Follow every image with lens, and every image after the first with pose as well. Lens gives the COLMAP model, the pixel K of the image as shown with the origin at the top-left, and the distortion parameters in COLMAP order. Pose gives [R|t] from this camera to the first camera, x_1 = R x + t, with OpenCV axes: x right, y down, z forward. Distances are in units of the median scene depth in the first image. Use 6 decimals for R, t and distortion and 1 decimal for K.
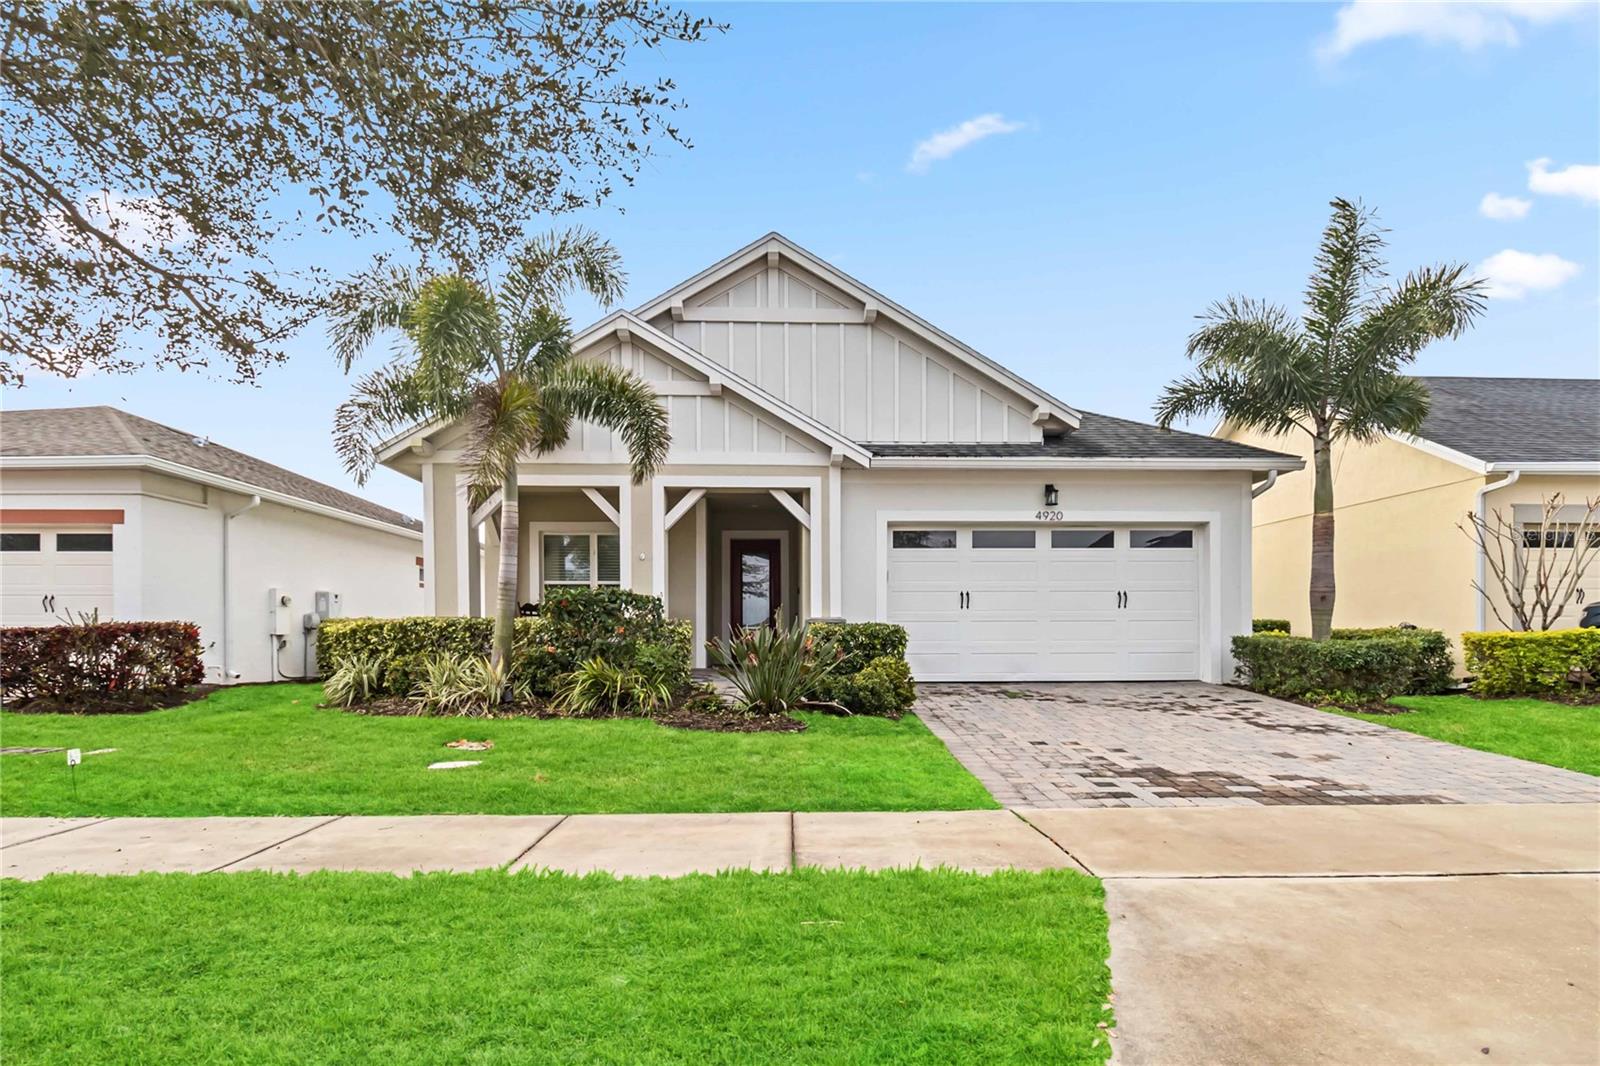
lens RADIAL K [[473.2, 0, 800.0], [0, 473.2, 533.0], [0, 0, 1]] dist [-0.000270, -0.000008]
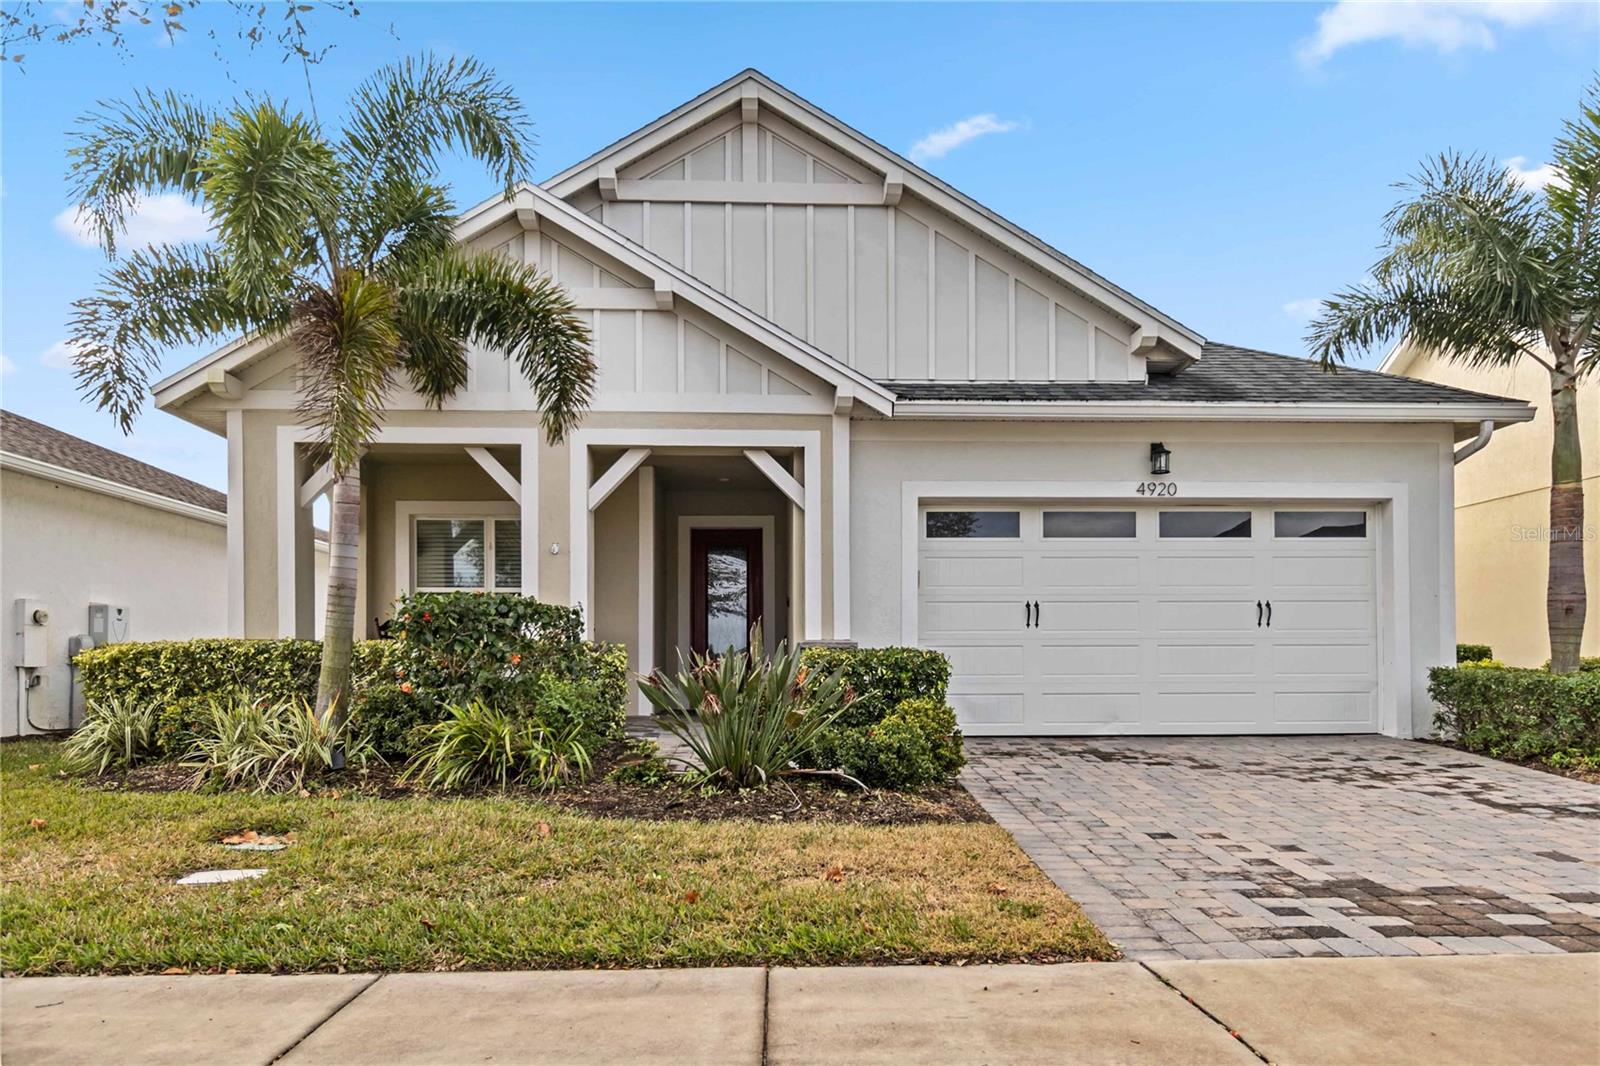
lens RADIAL K [[627.2, 0, 799.6], [0, 627.2, 518.0], [0, 0, 1]] dist [0.000744, -0.000056]
pose [[0.999975, 0.001211, 0.006974, 0.009057], [-0.001043, 0.999710, -0.024062, 0.029020], [-0.007001, 0.024054, 0.999686, 0.113817]]
